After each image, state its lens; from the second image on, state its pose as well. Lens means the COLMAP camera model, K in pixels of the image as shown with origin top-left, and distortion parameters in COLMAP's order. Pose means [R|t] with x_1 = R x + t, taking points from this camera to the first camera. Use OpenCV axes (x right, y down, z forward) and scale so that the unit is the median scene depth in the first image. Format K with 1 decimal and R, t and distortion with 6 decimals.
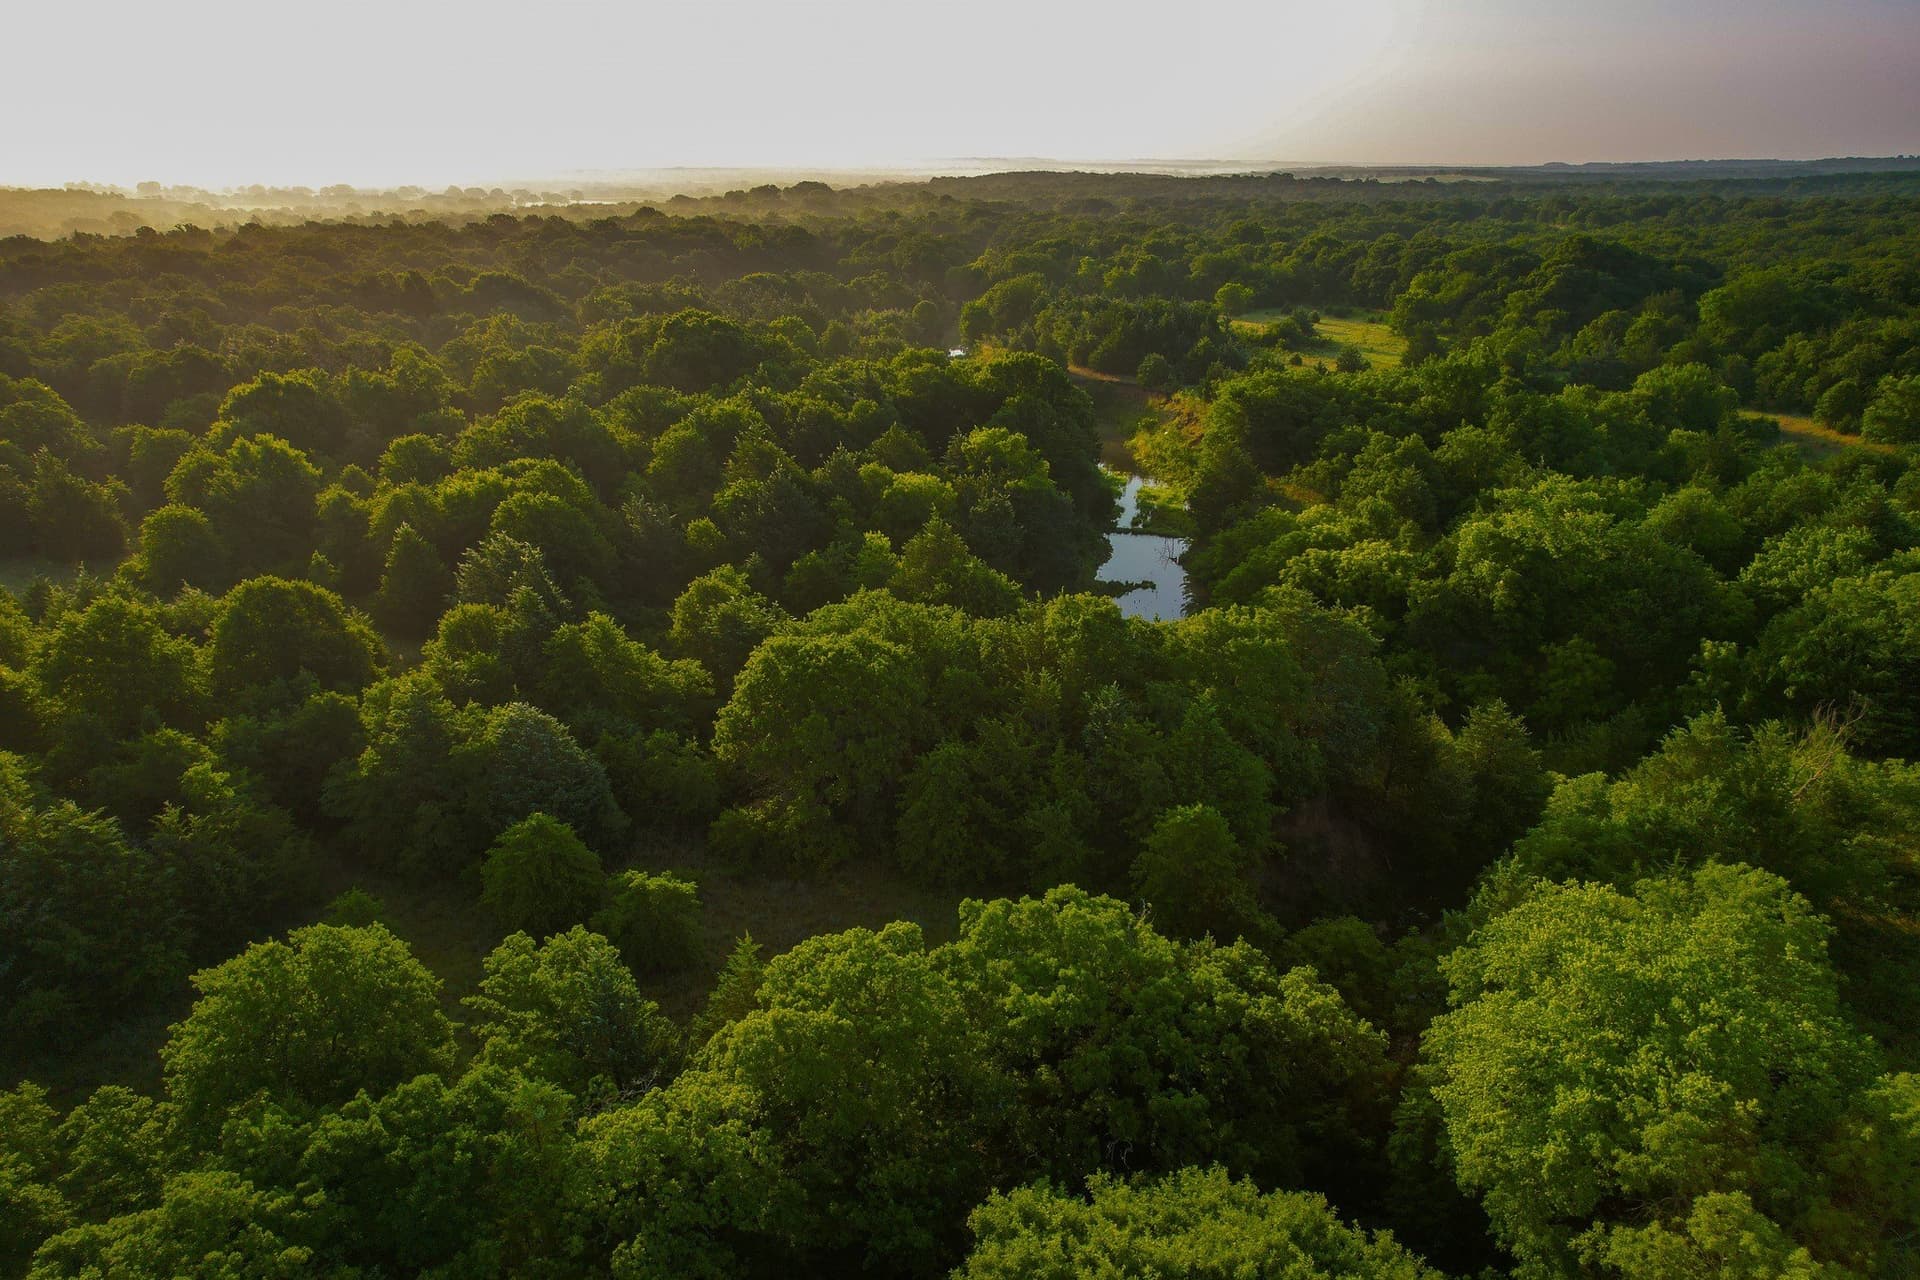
lens RADIAL K [[1227.8, 0, 964.2], [0, 1227.8, 648.6], [0, 0, 1]] dist [-0.083581, 0.080420]
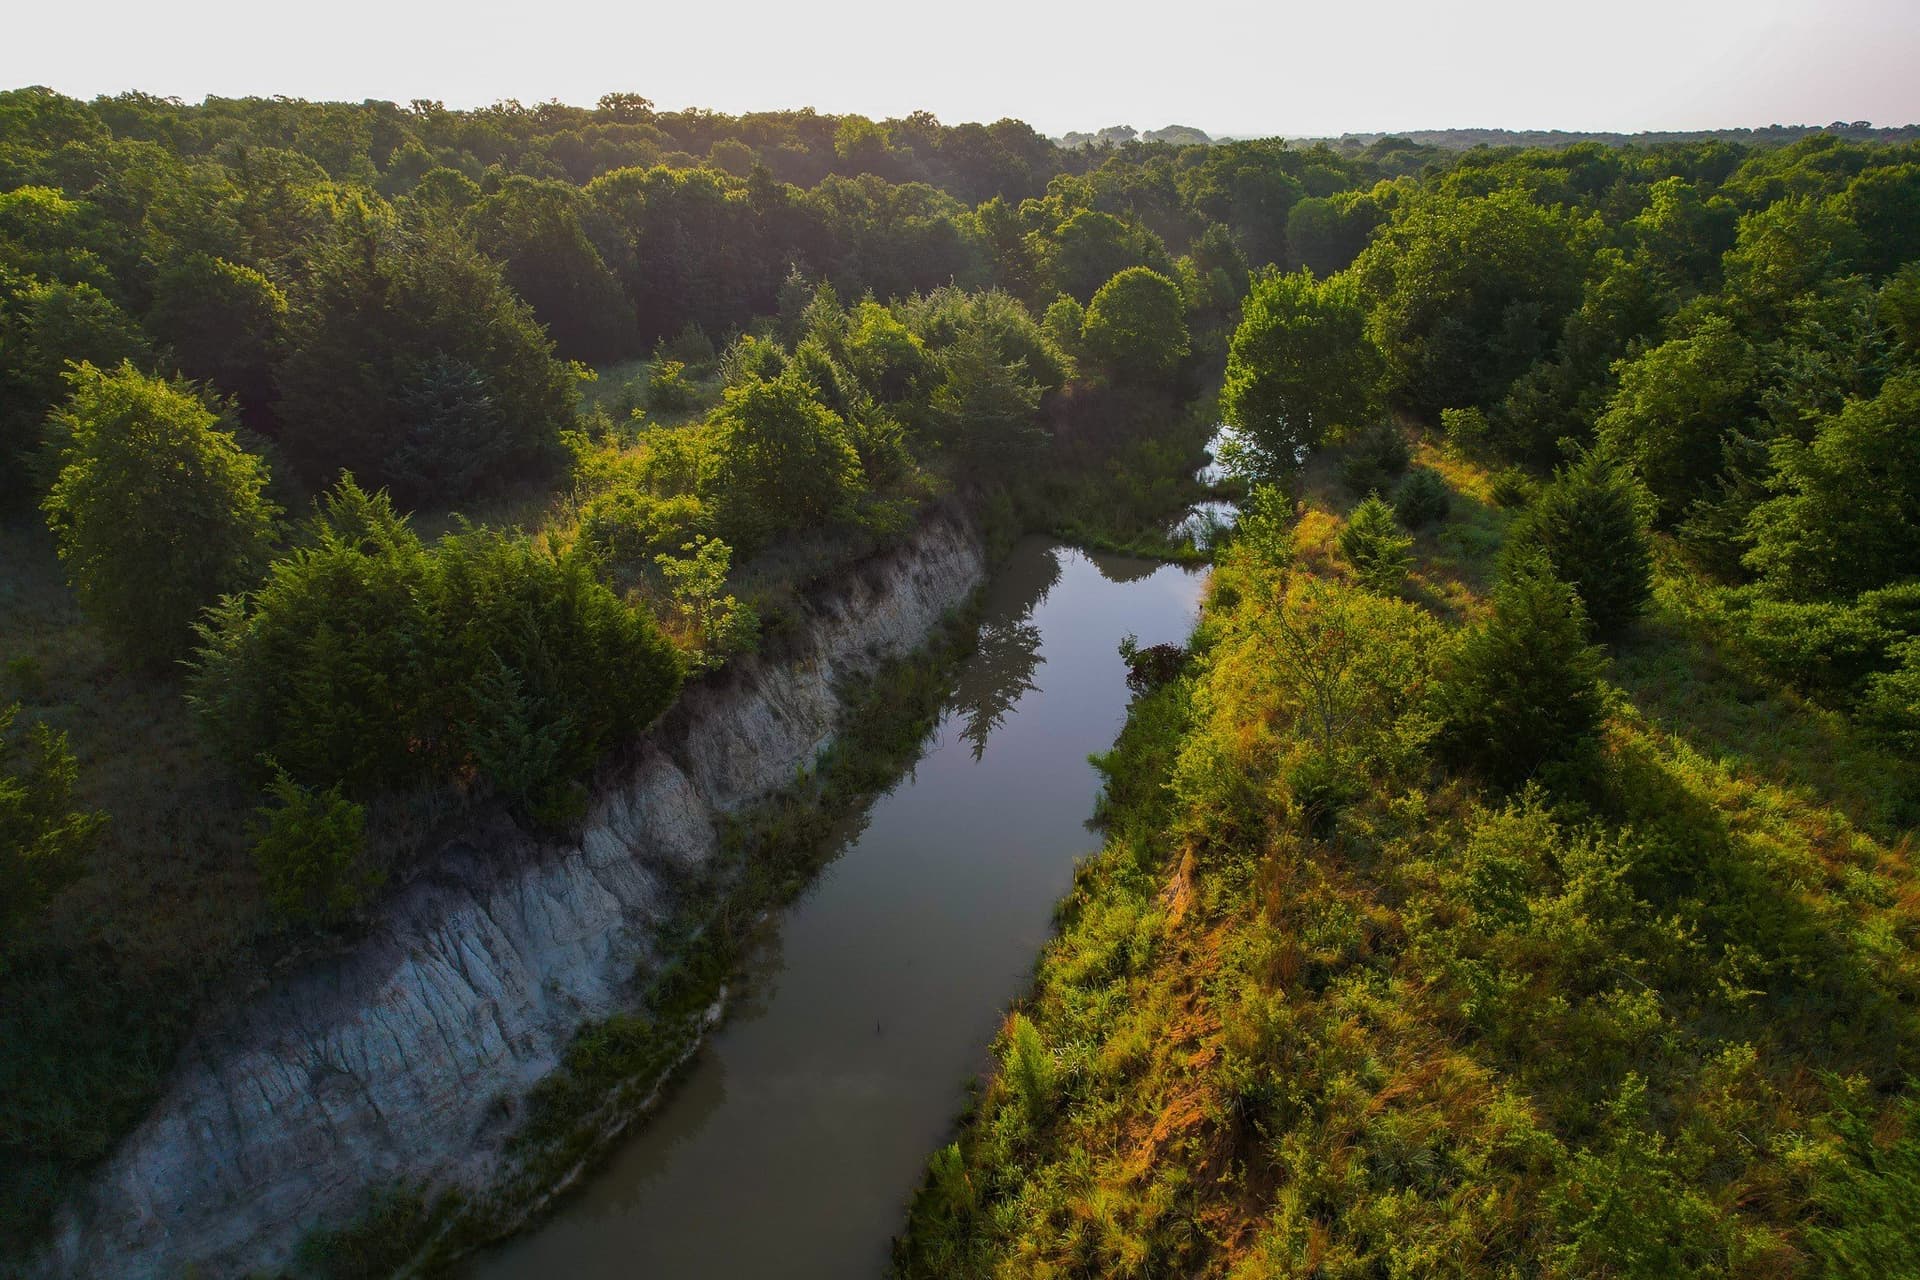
lens RADIAL K [[1227.8, 0, 964.2], [0, 1227.8, 648.6], [0, 0, 1]] dist [-0.083581, 0.080420]
pose [[0.951248, 0.124367, -0.282241, 0.020959], [-0.118963, 0.992236, 0.036272, -0.222915], [0.284561, -0.000928, 0.958658, 0.787676]]
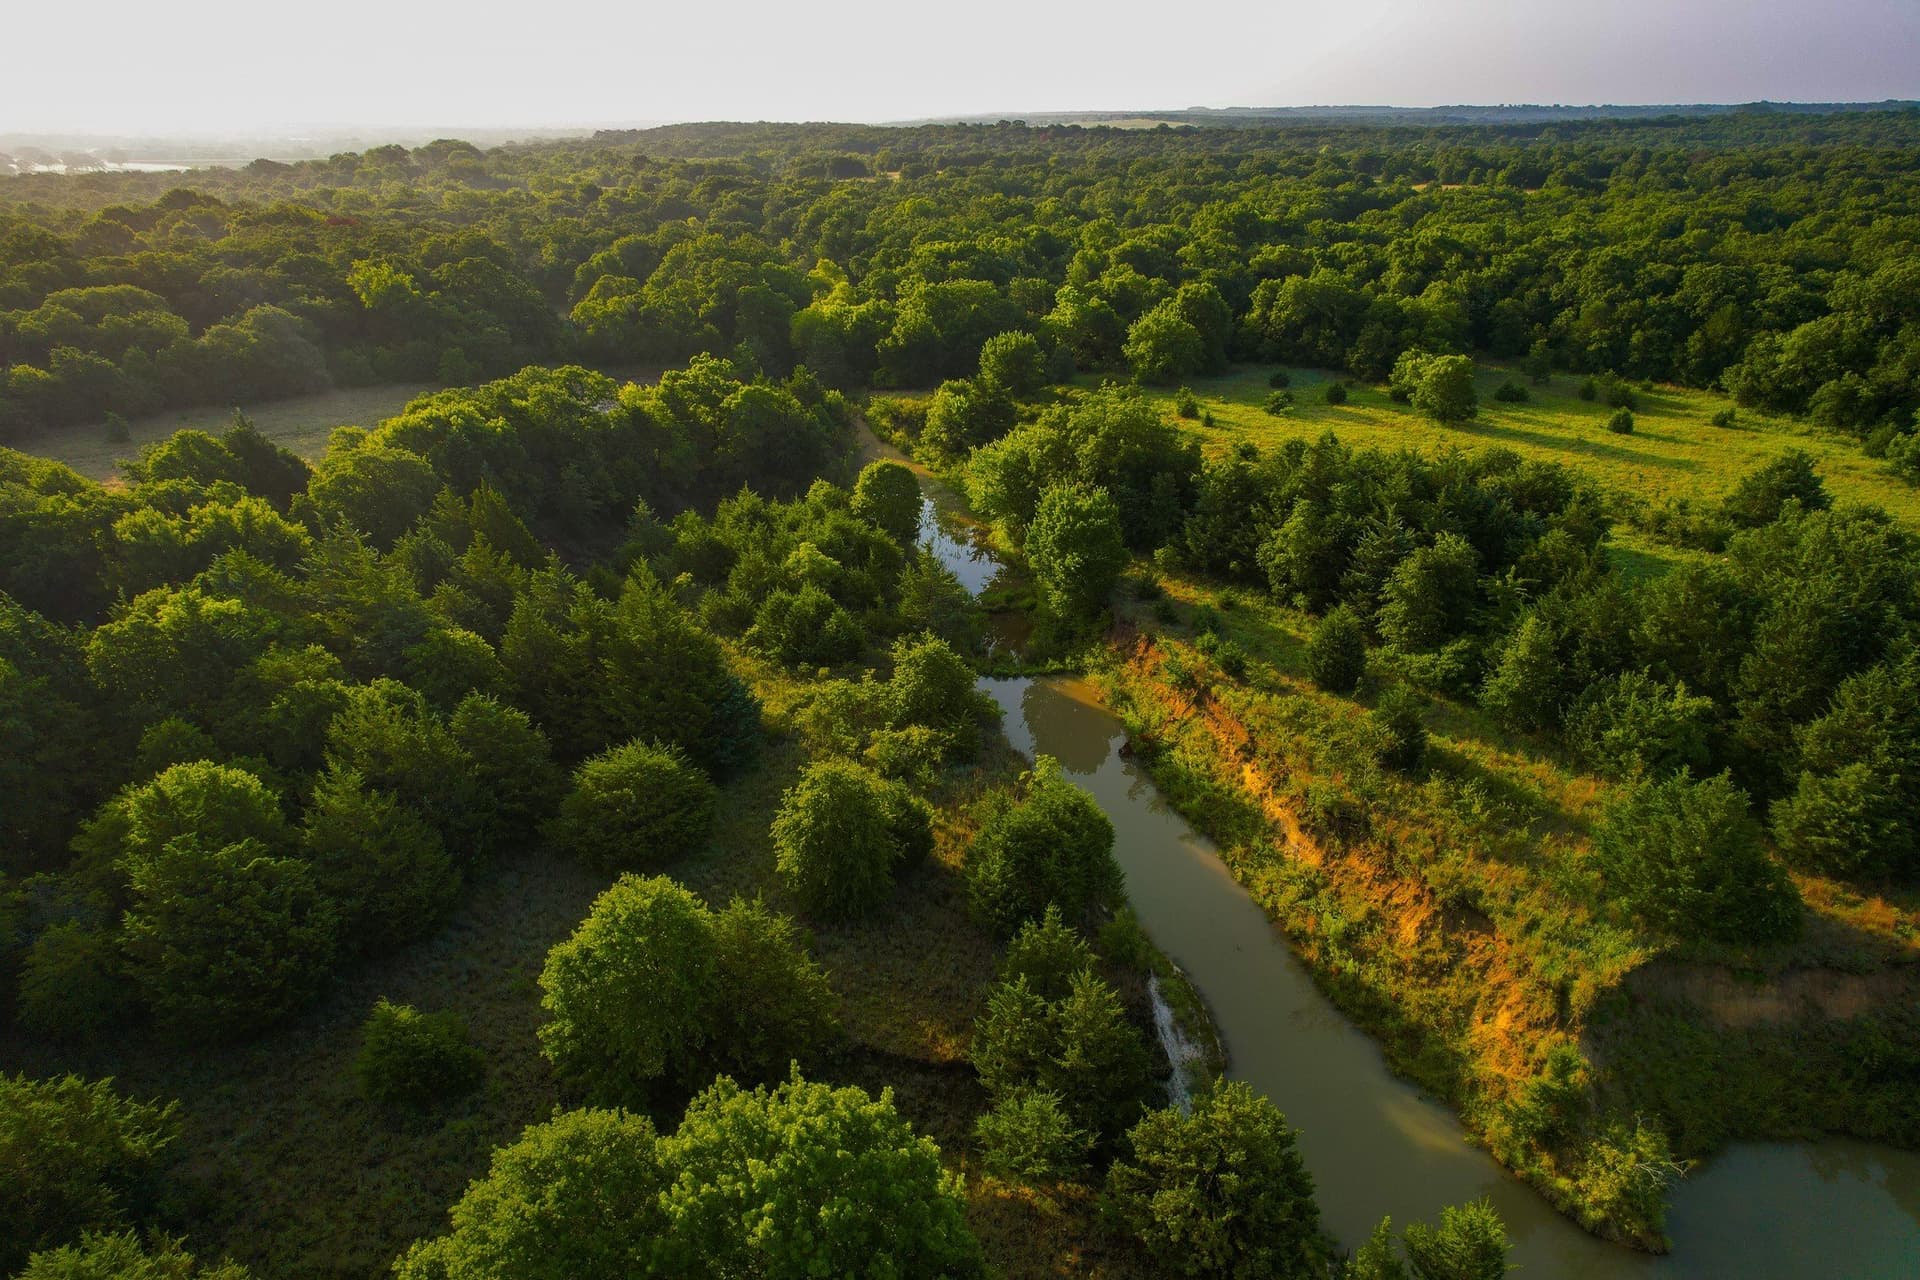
lens RADIAL K [[1227.8, 0, 964.2], [0, 1227.8, 648.6], [0, 0, 1]] dist [-0.083581, 0.080420]
pose [[0.963527, -0.109925, 0.243991, -0.121191], [0.101048, 0.993691, 0.048648, -0.263455], [-0.247799, -0.022218, 0.968557, 0.663885]]
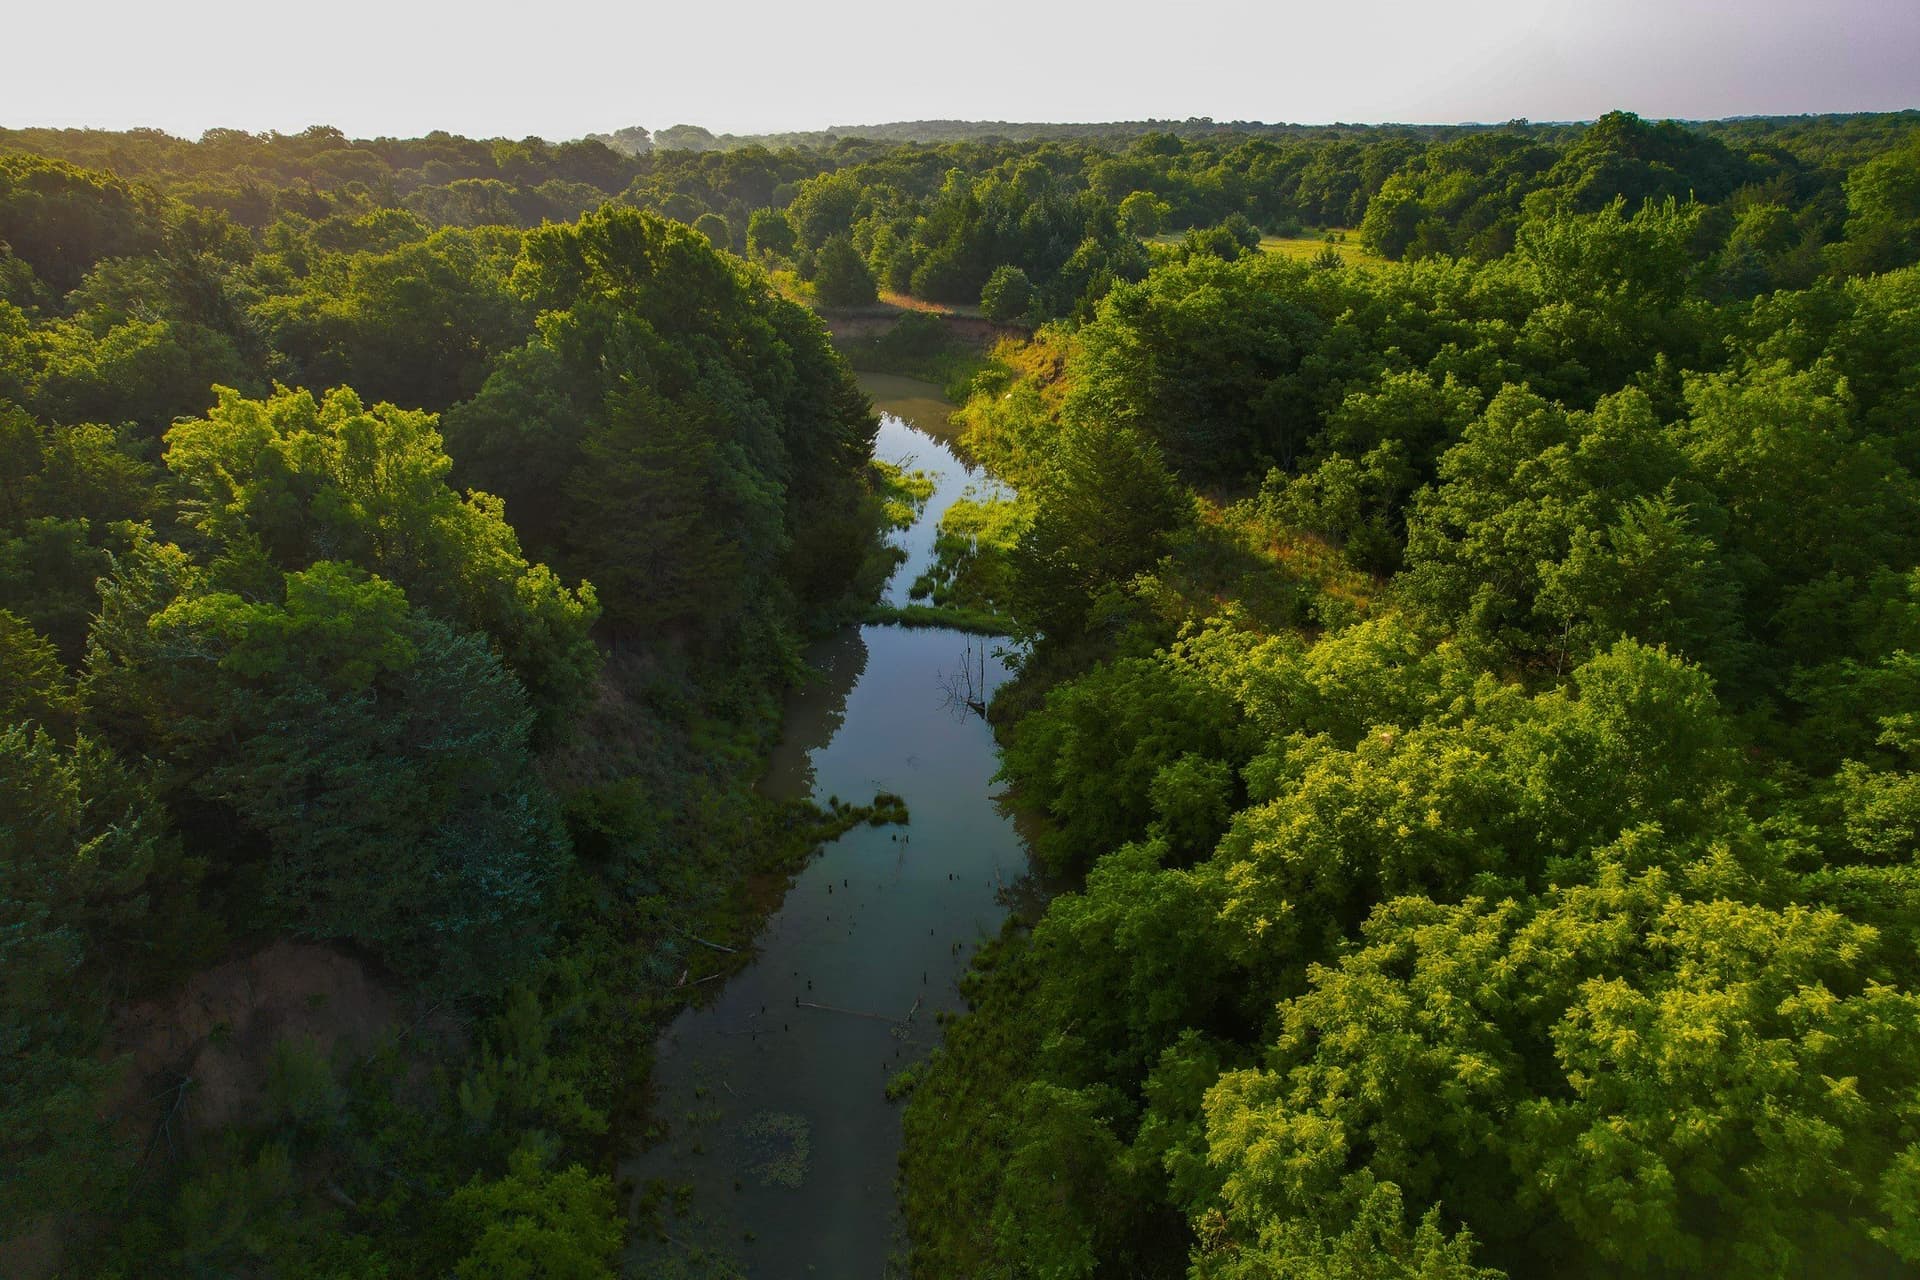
lens RADIAL K [[1227.8, 0, 964.2], [0, 1227.8, 648.6], [0, 0, 1]] dist [-0.083581, 0.080420]
pose [[0.998023, -0.023600, 0.058248, 0.075088], [0.022065, 0.999396, 0.026859, -0.054174], [-0.058847, -0.025521, 0.997941, 0.310676]]
